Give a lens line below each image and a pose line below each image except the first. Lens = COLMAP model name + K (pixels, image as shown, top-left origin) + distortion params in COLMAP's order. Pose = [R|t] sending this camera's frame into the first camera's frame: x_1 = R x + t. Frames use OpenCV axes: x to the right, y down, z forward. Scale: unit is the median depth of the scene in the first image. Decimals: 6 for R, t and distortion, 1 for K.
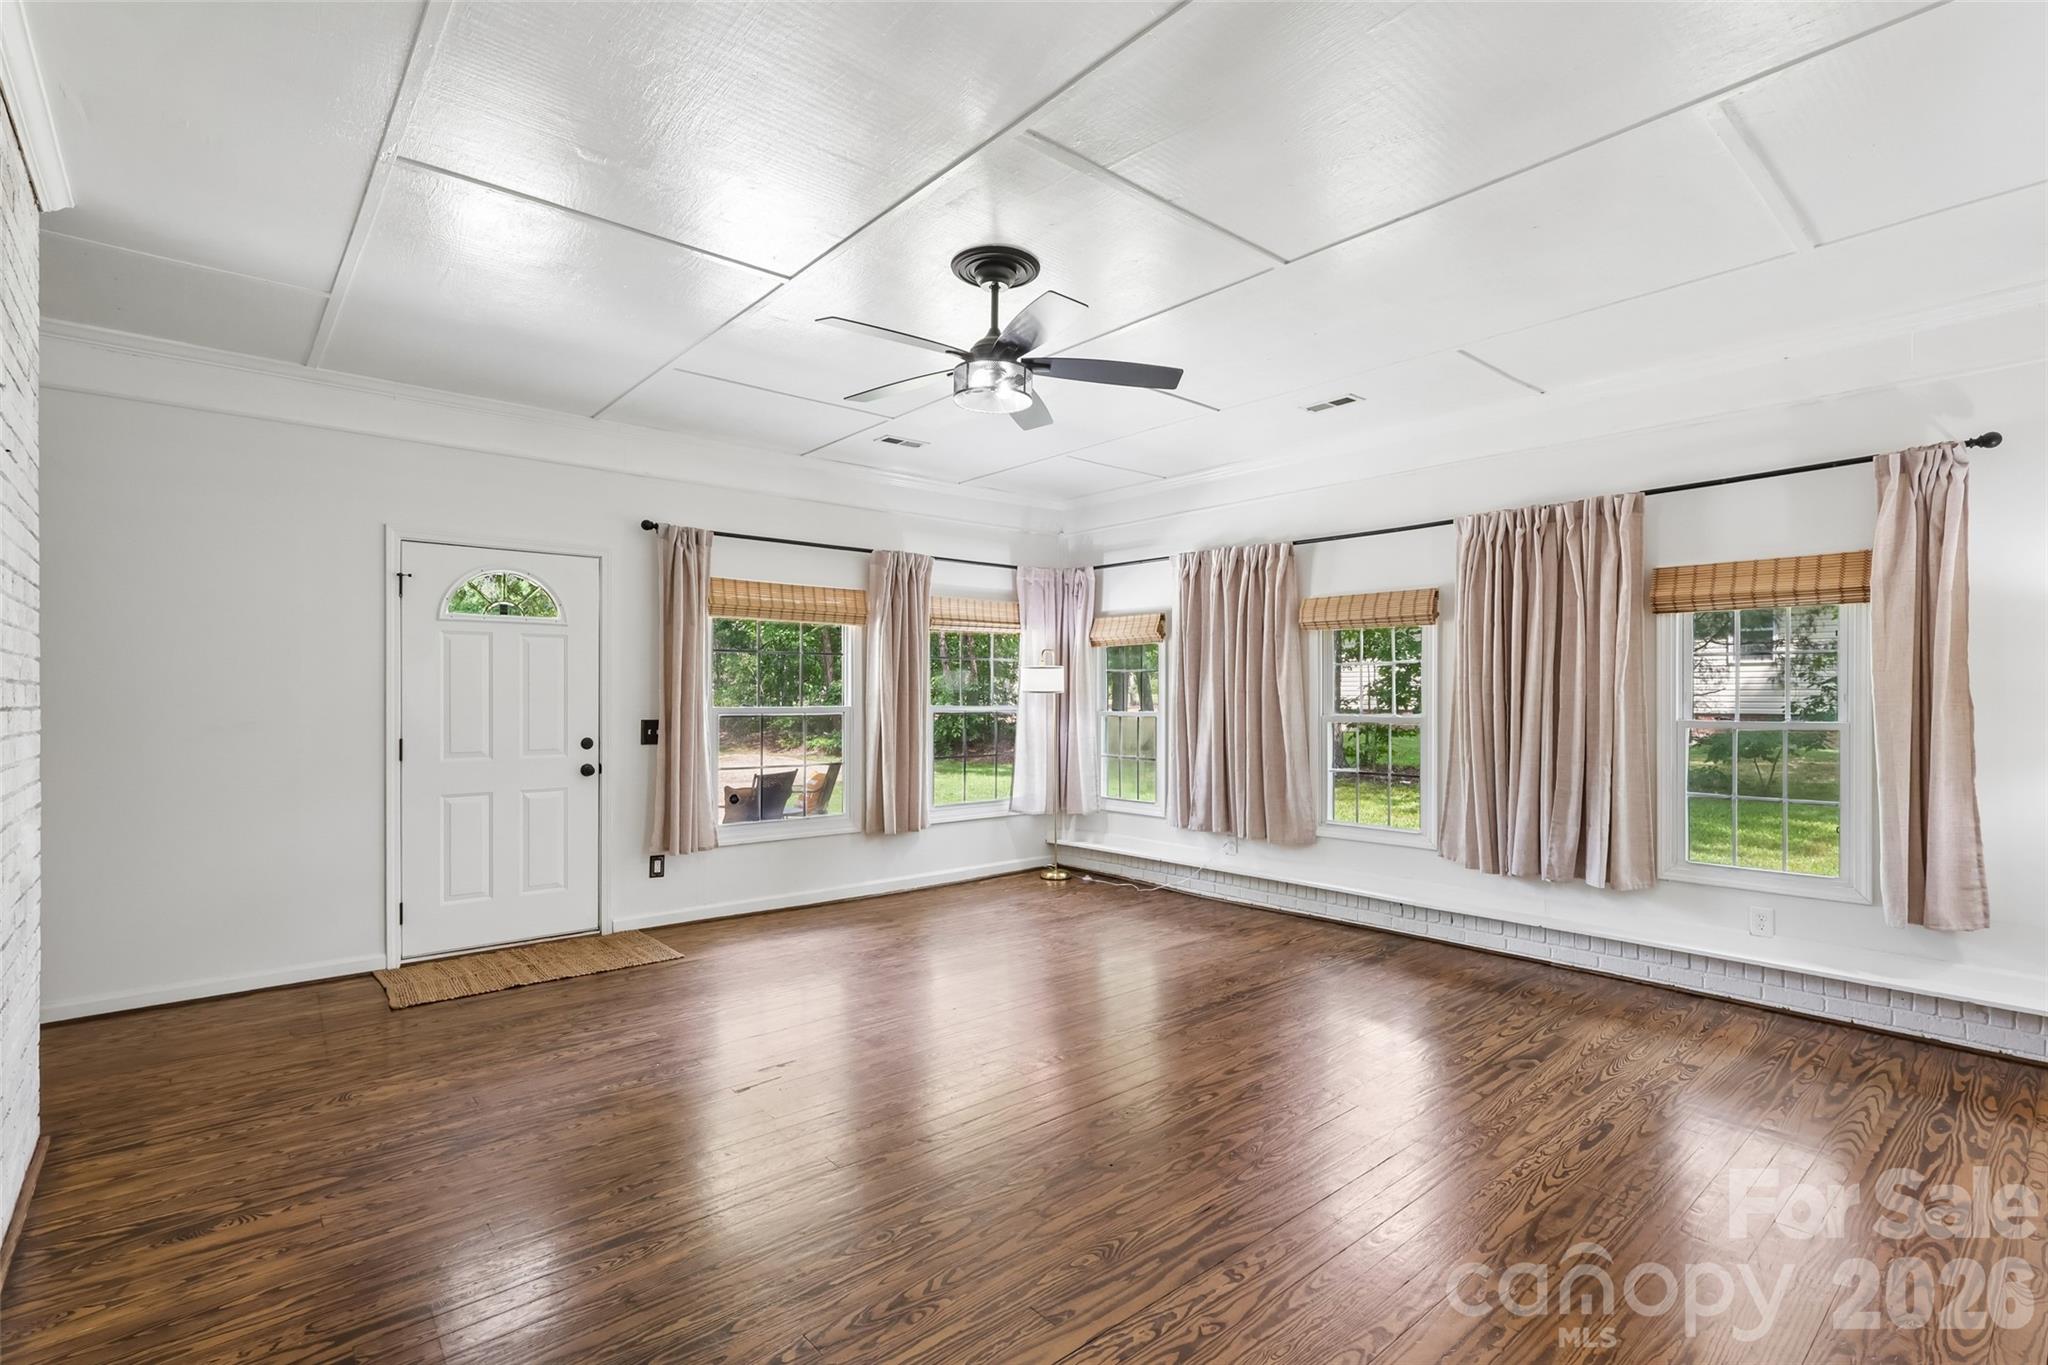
lens RADIAL K [[964.5, 0, 1015.6], [0, 964.5, 697.8], [0, 0, 1]] dist [0.004006, 0.001139]
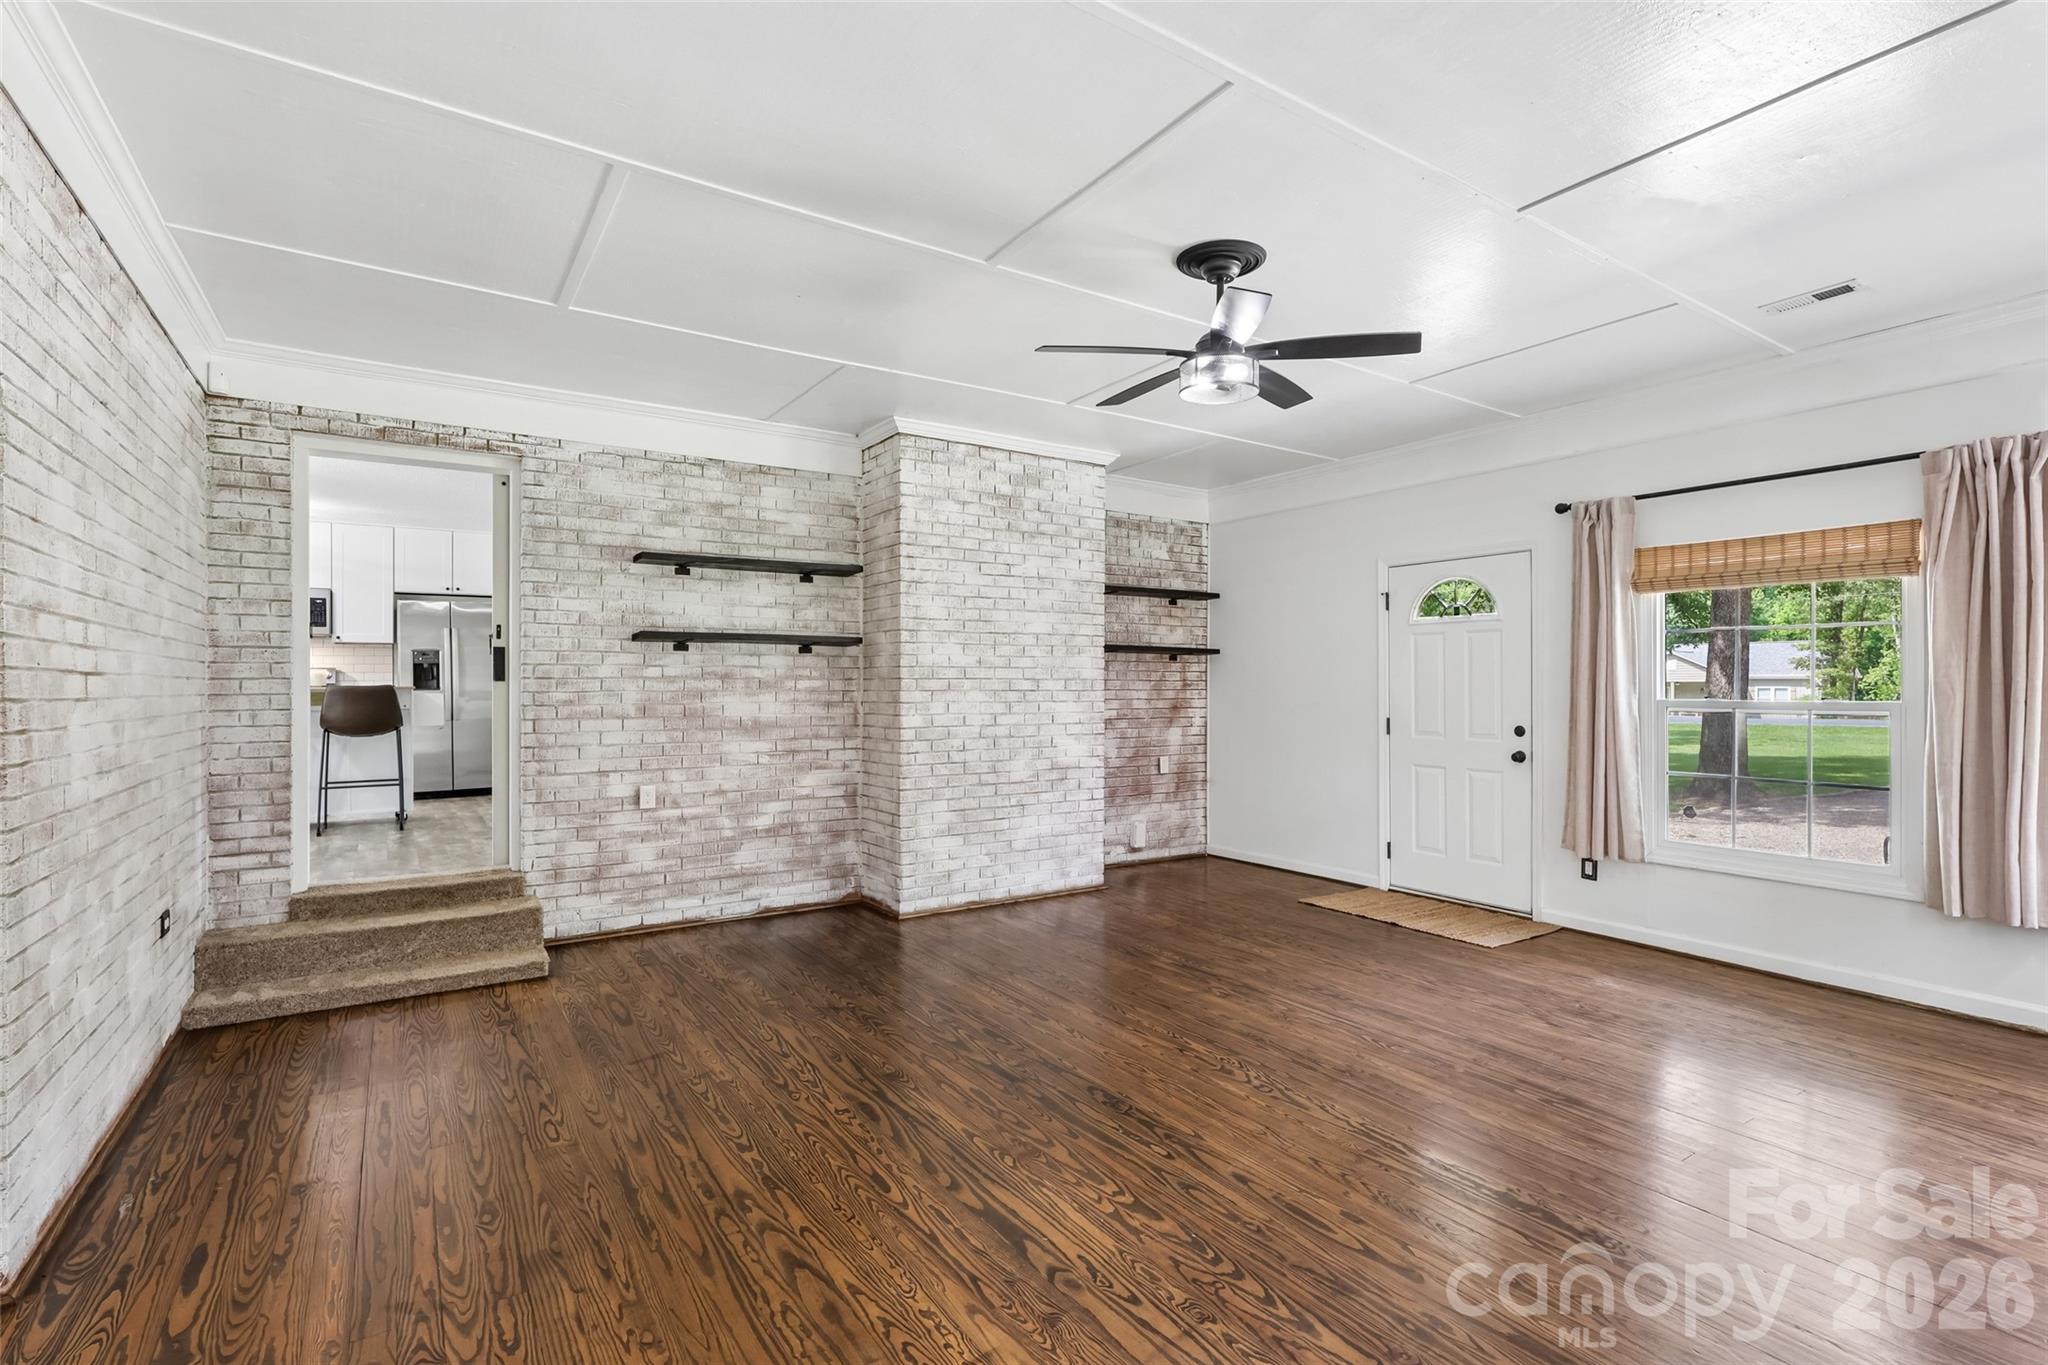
lens RADIAL K [[964.5, 0, 1033.9], [0, 964.5, 684.1], [0, 0, 1]] dist [0.004006, 0.001139]
pose [[-0.124465, -0.001080, -0.992223, 0.764974], [-0.005749, 0.999983, -0.000367, -0.000090], [0.992207, 0.005658, -0.124469, 0.714120]]
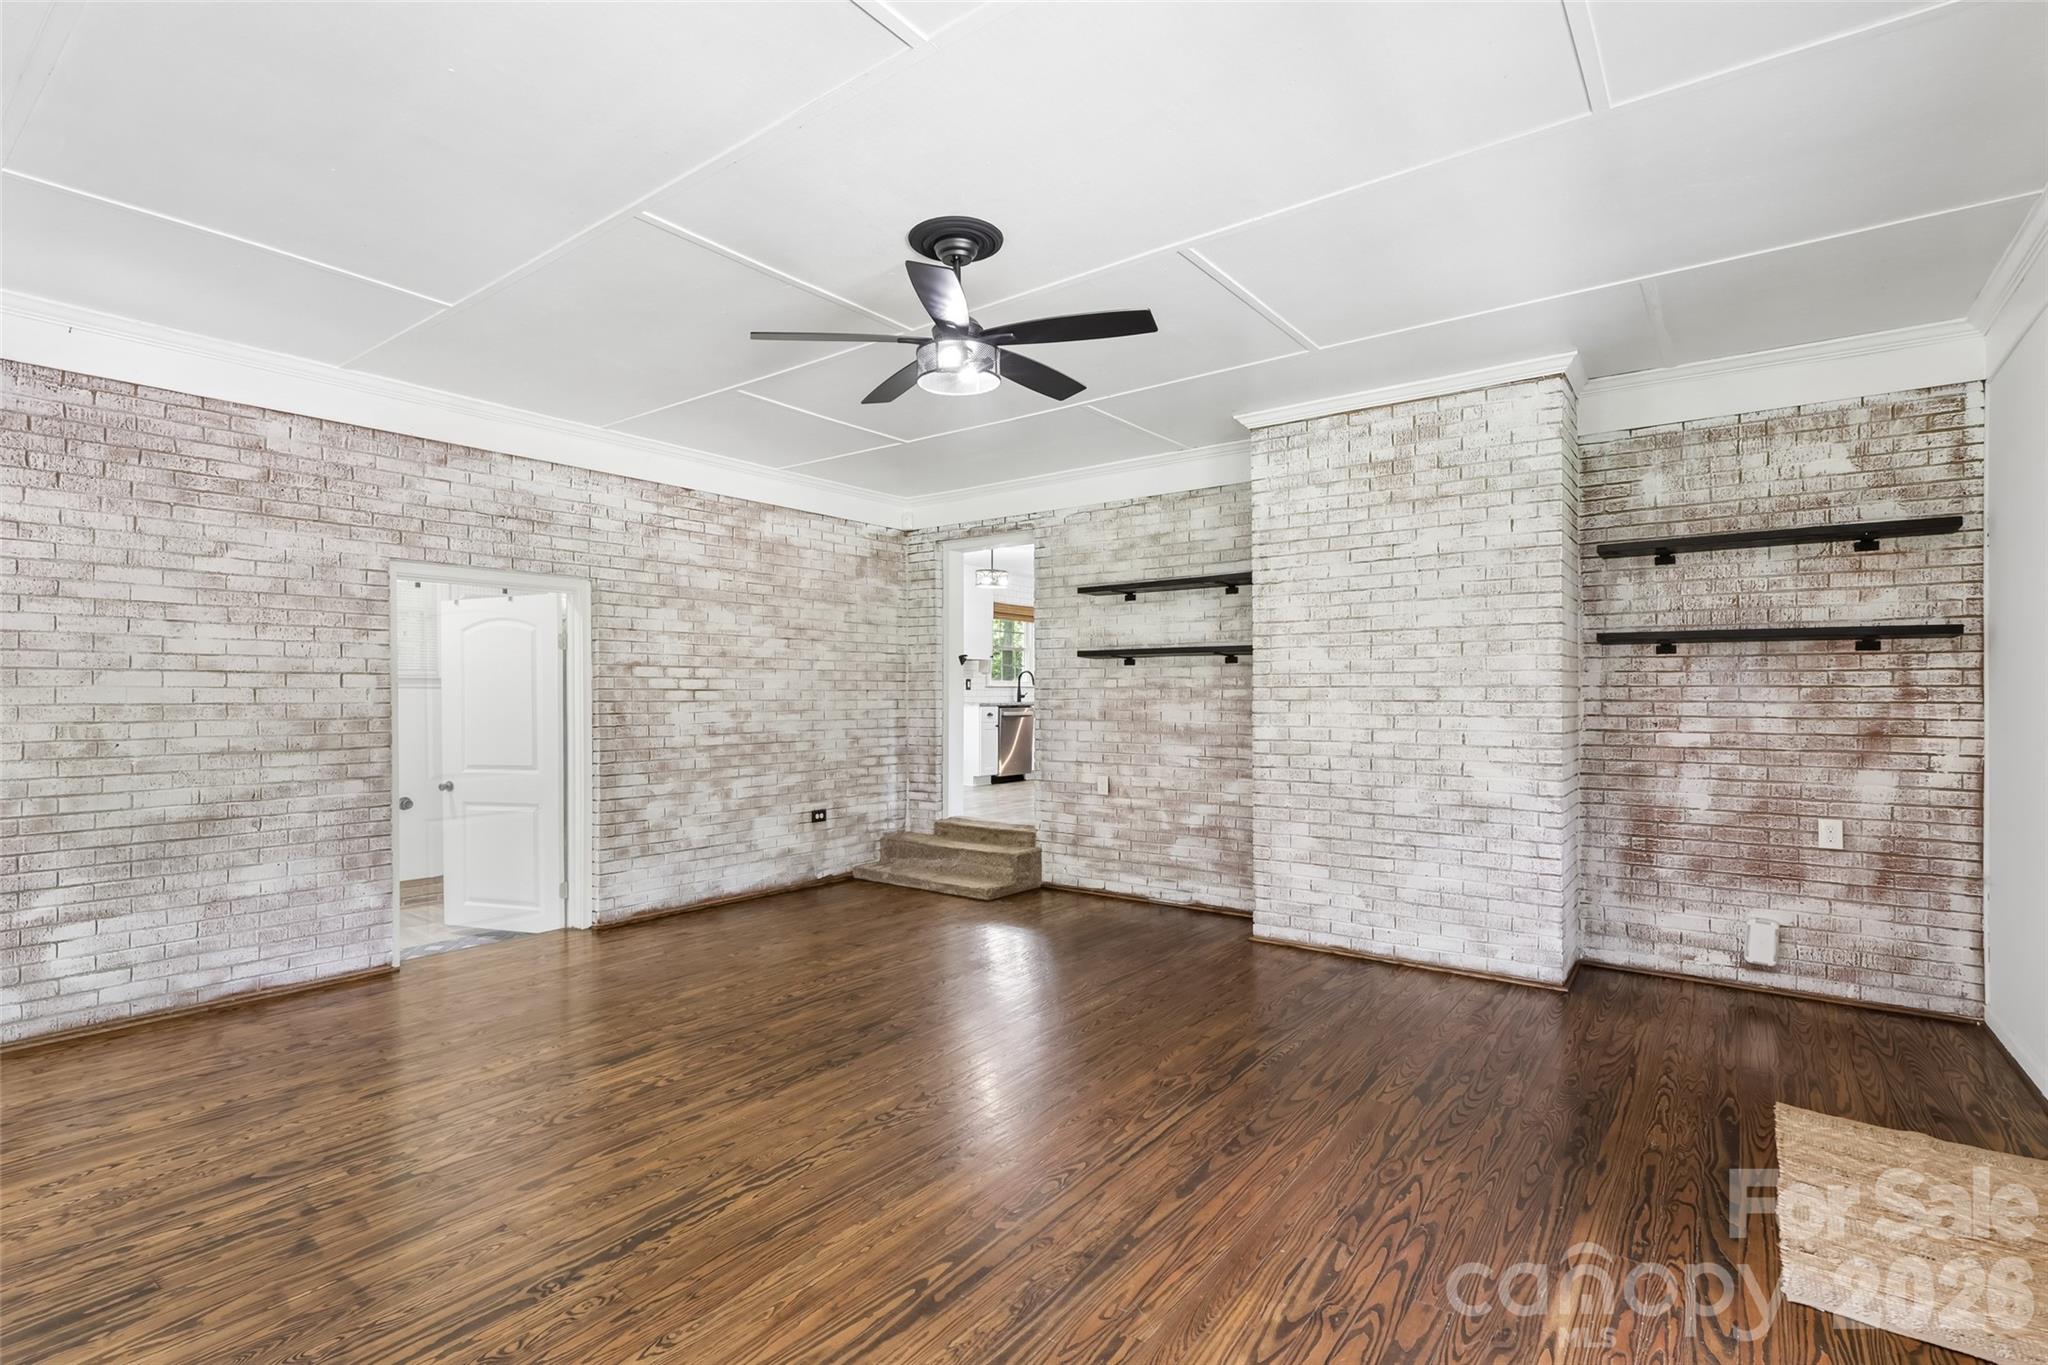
lens RADIAL K [[964.5, 0, 1010.1], [0, 964.5, 689.9], [0, 0, 1]] dist [0.004006, 0.001139]
pose [[-0.979263, -0.000503, -0.202593, 0.090420], [-0.000856, 0.999998, 0.001651, -0.005166], [0.202592, 0.001790, -0.979262, 1.477050]]
